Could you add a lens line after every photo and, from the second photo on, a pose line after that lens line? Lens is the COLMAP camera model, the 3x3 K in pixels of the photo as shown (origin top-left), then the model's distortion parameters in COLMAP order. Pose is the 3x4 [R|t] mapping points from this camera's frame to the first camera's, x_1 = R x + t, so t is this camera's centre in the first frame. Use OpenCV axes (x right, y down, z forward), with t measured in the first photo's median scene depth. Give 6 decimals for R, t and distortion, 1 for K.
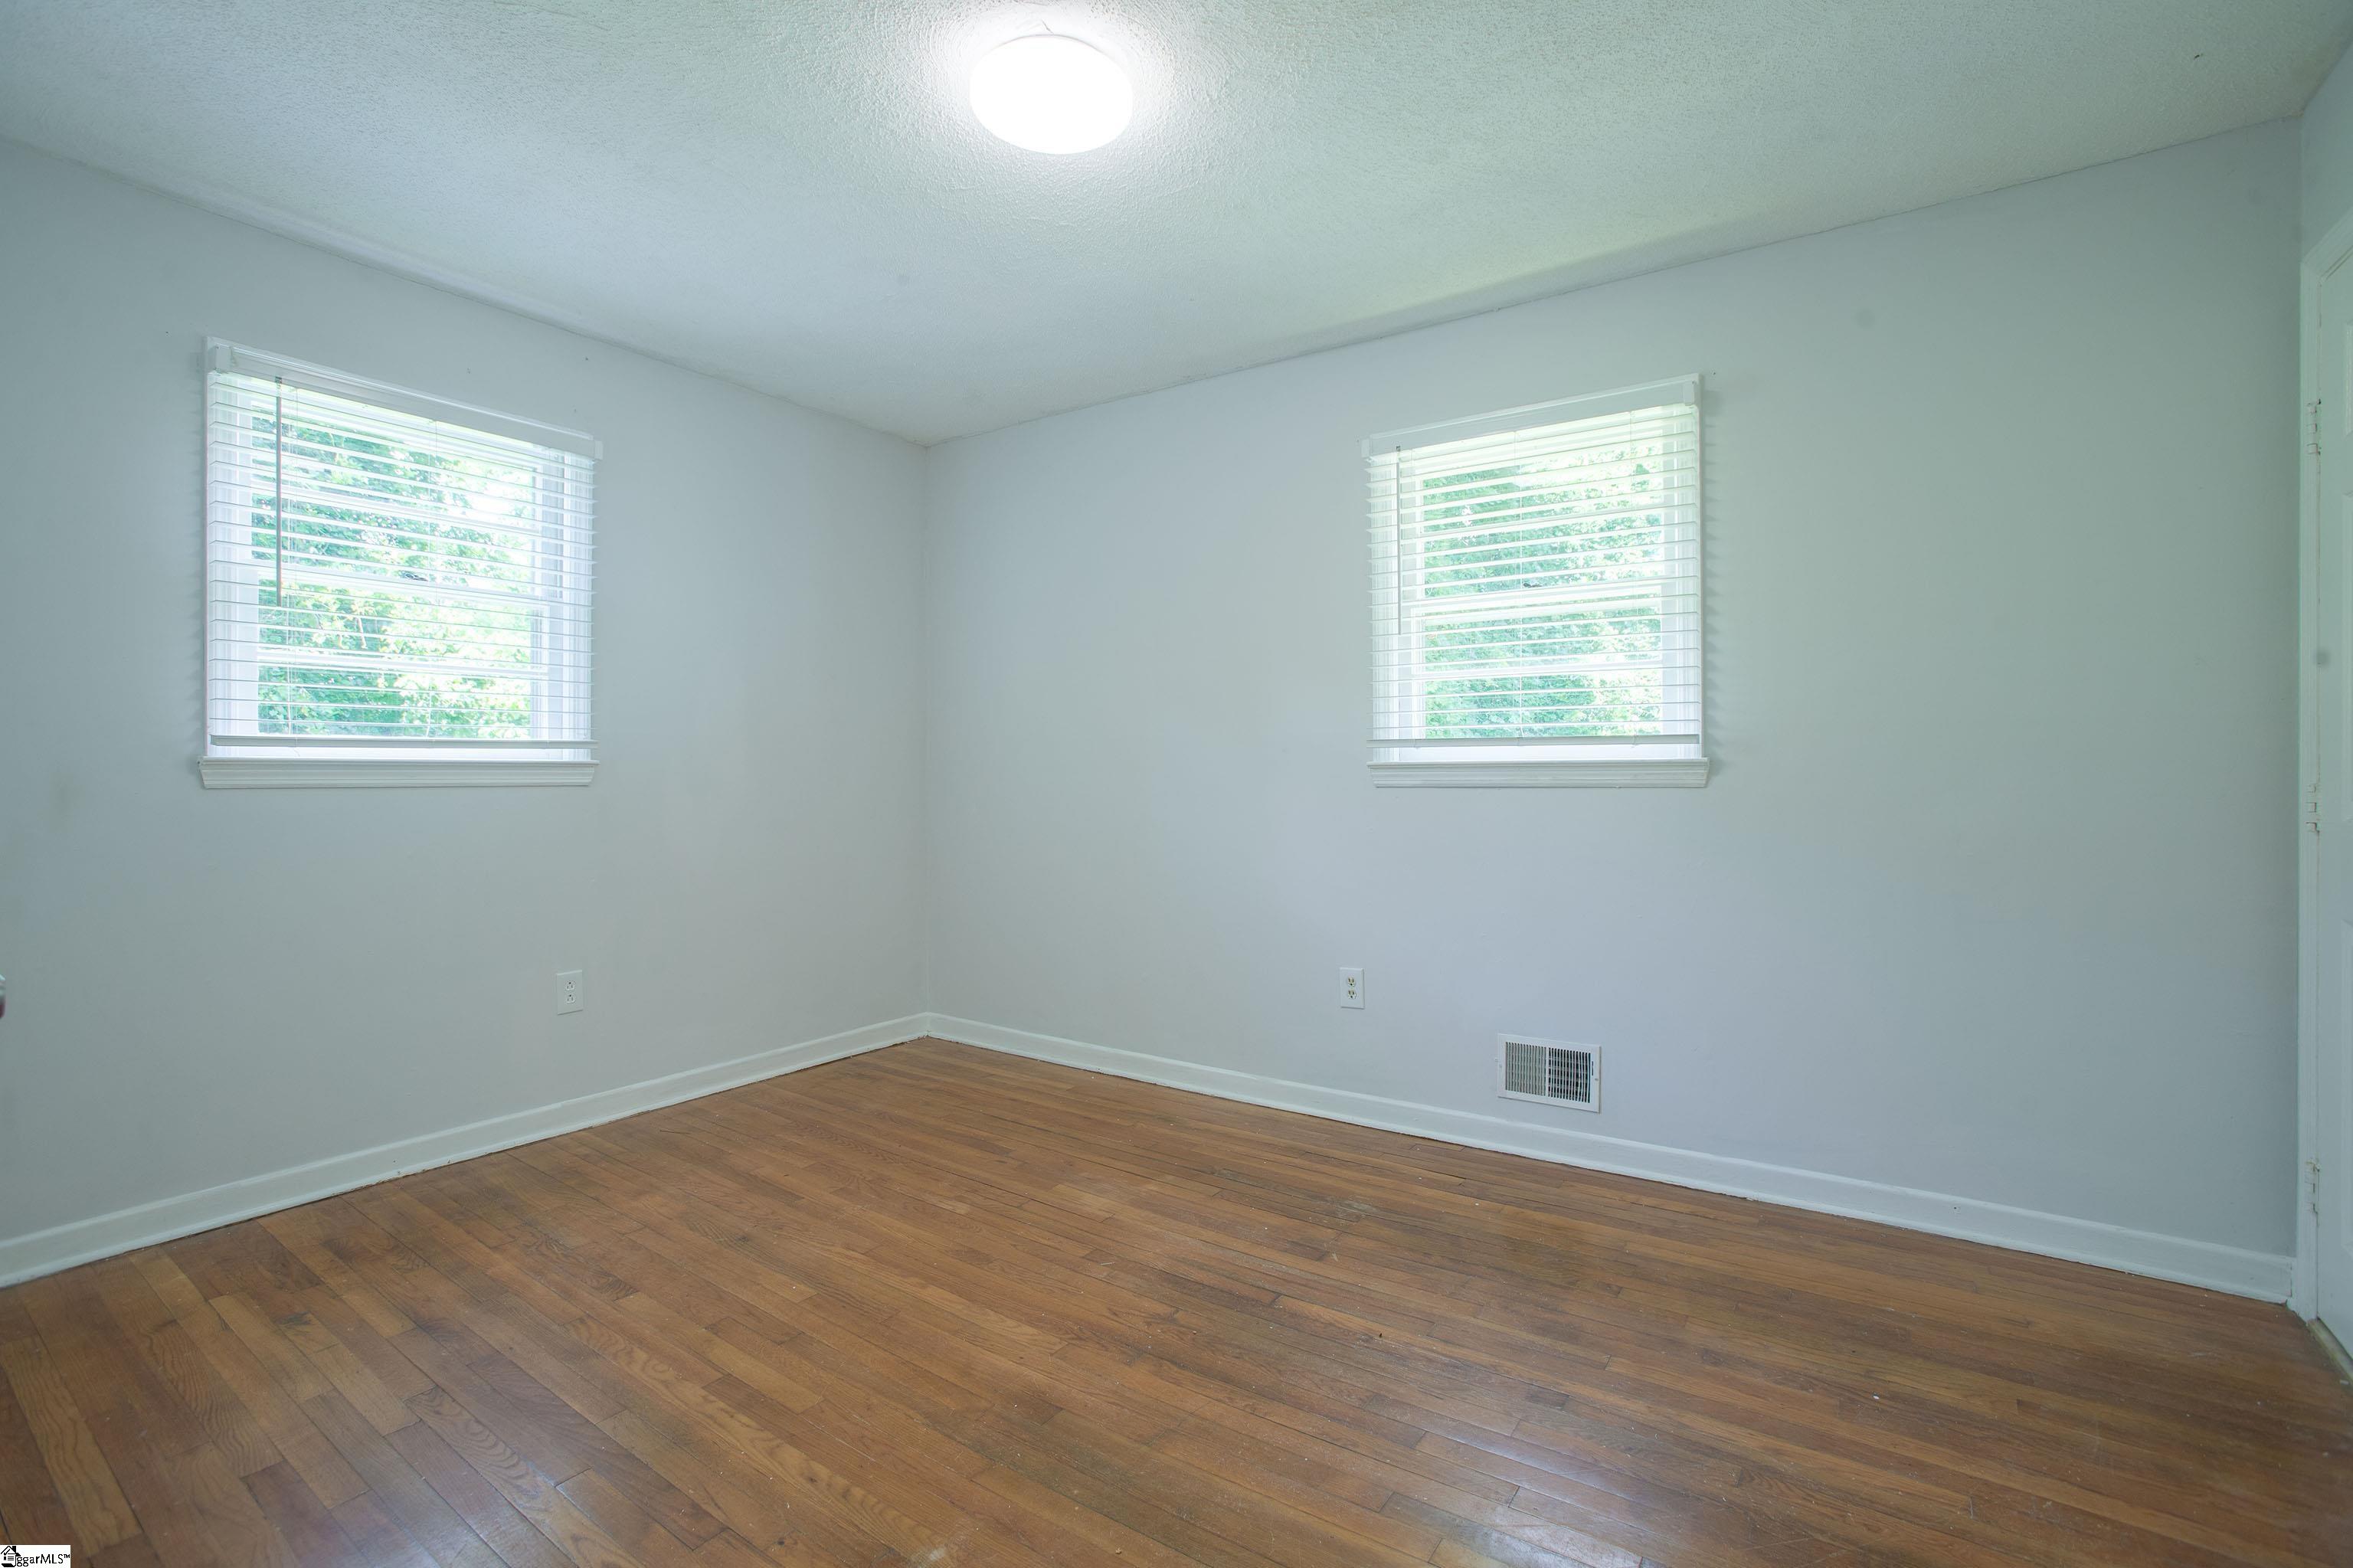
lens RADIAL K [[1079.5, 0, 1174.5], [0, 1079.5, 779.3], [0, 0, 1]] dist [-0.073636, 0.030294]
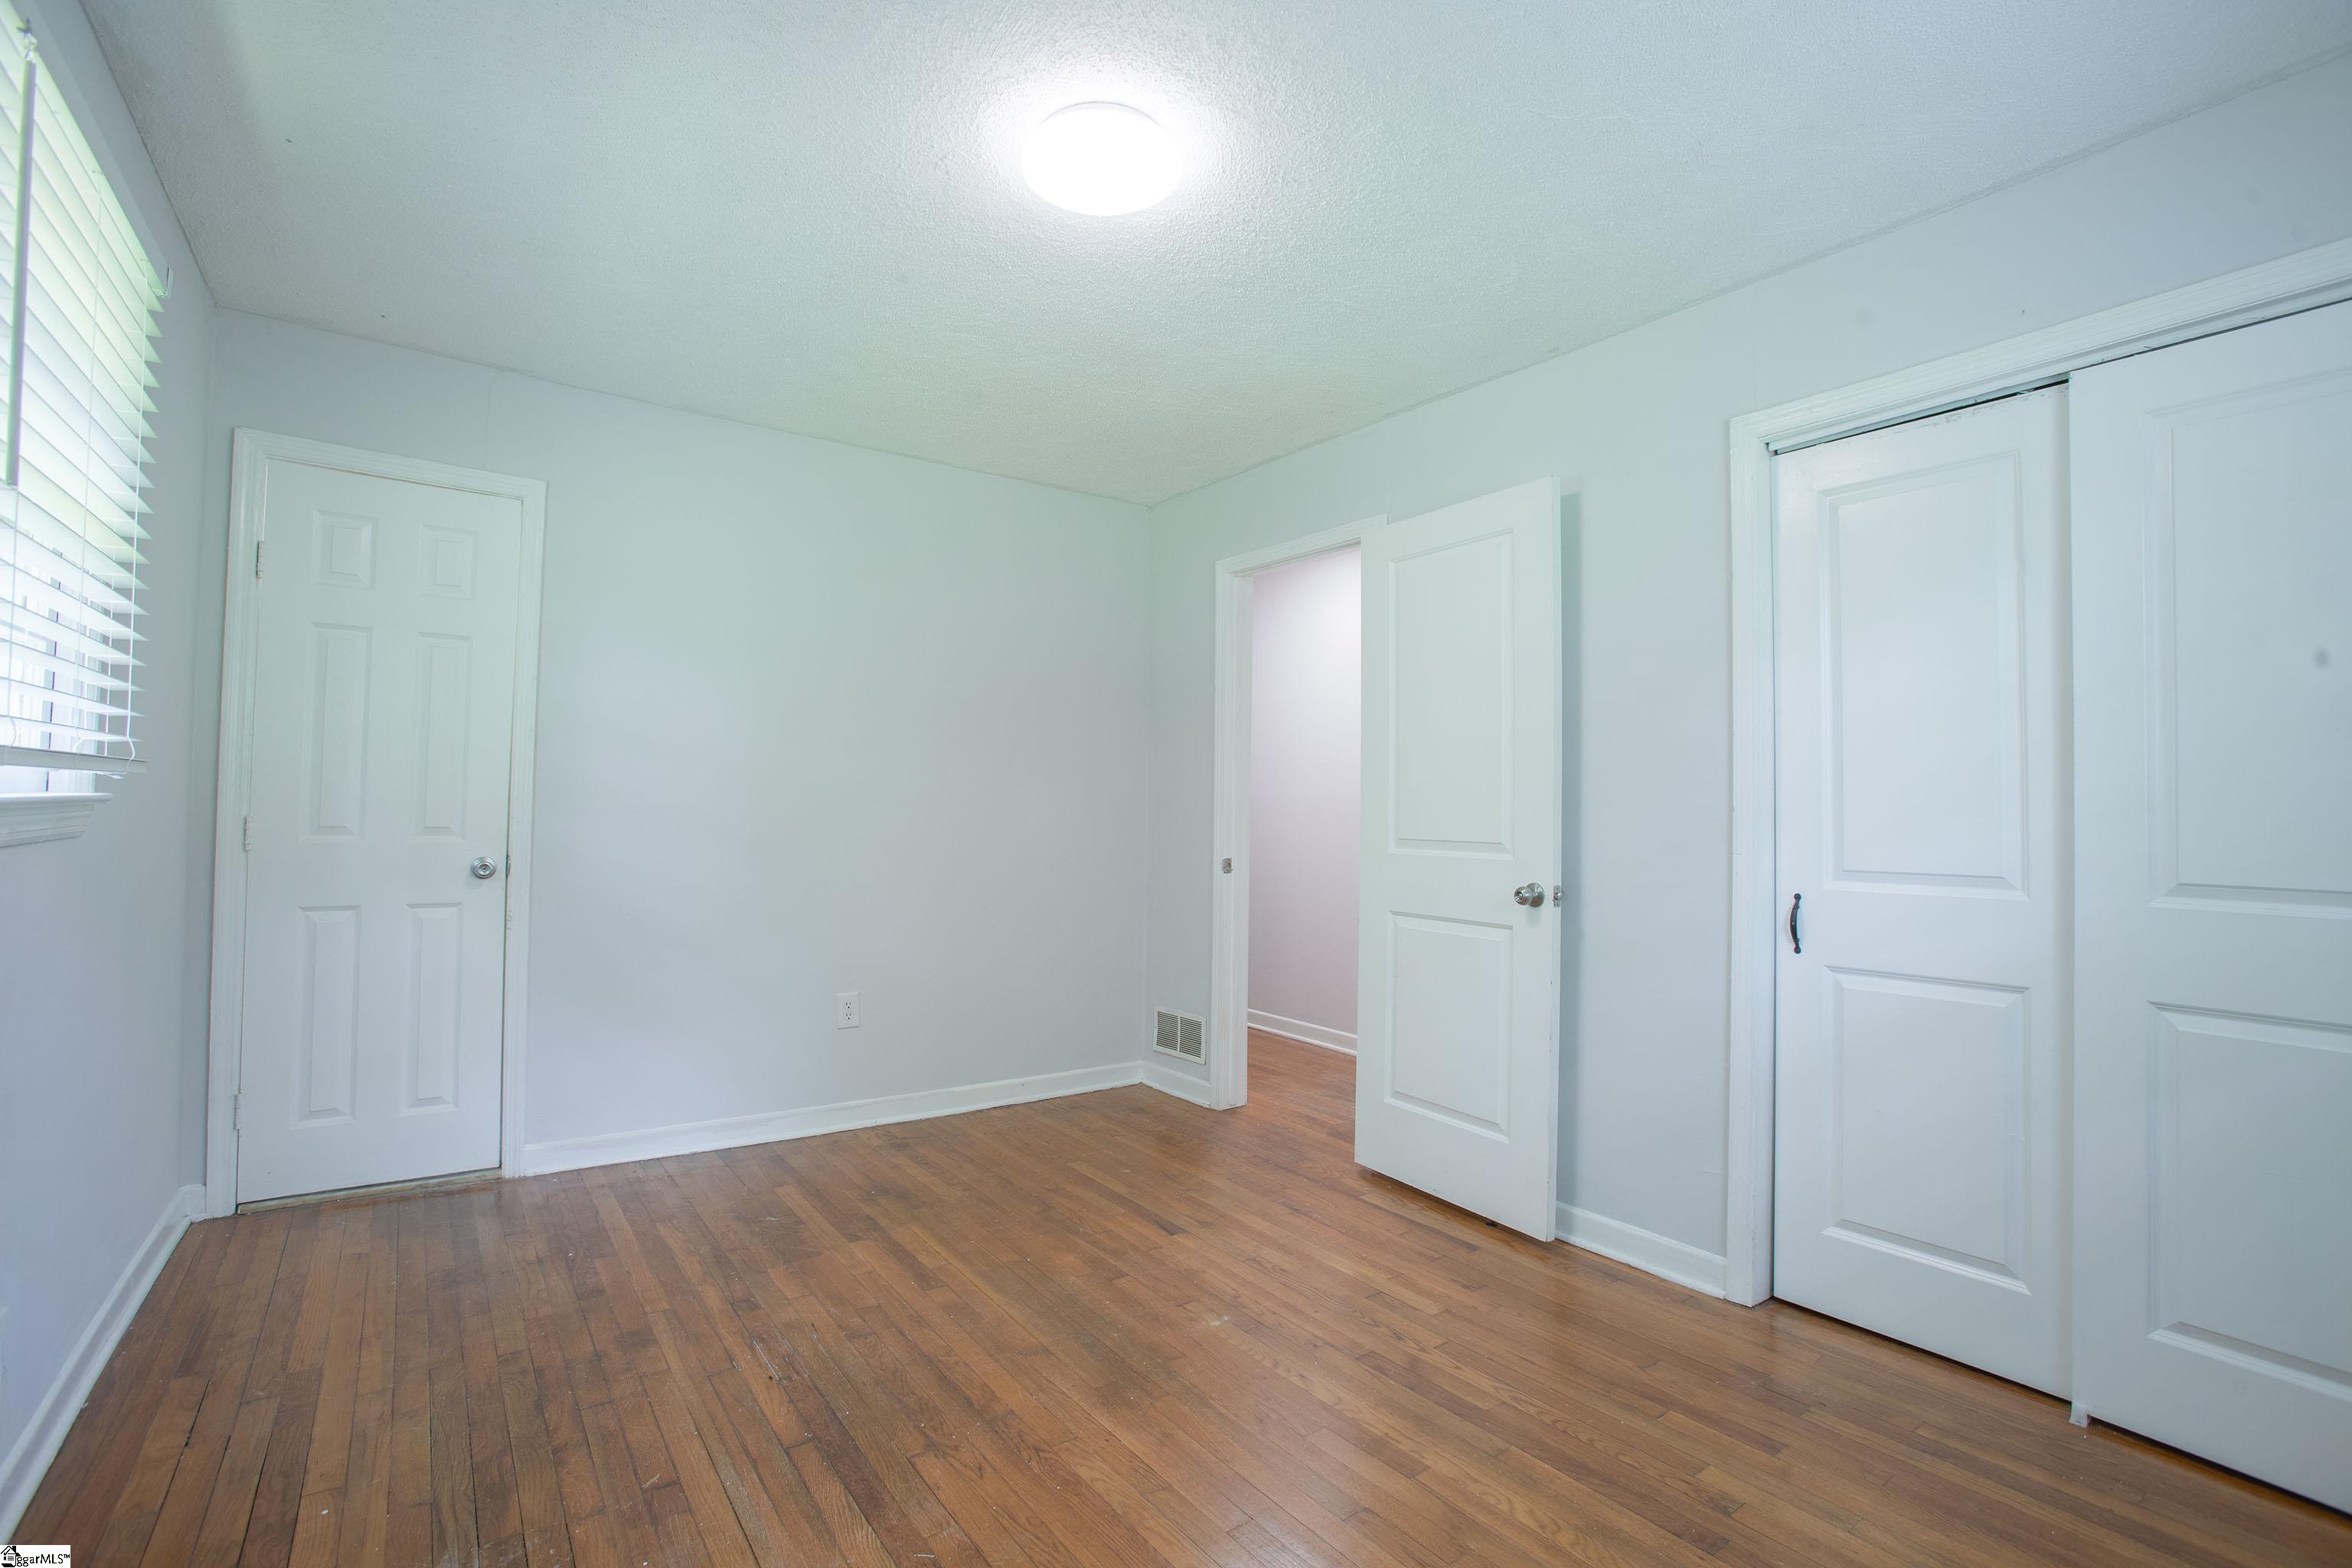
lens RADIAL K [[1079.0, 0, 1174.0], [0, 1079.0, 779.3], [0, 0, 1]] dist [-0.073636, 0.030294]
pose [[-0.944356, -0.005442, 0.328879, -0.483899], [-0.012446, 0.999738, -0.019195, -0.031089], [-0.328689, -0.022220, -0.944177, 1.789265]]
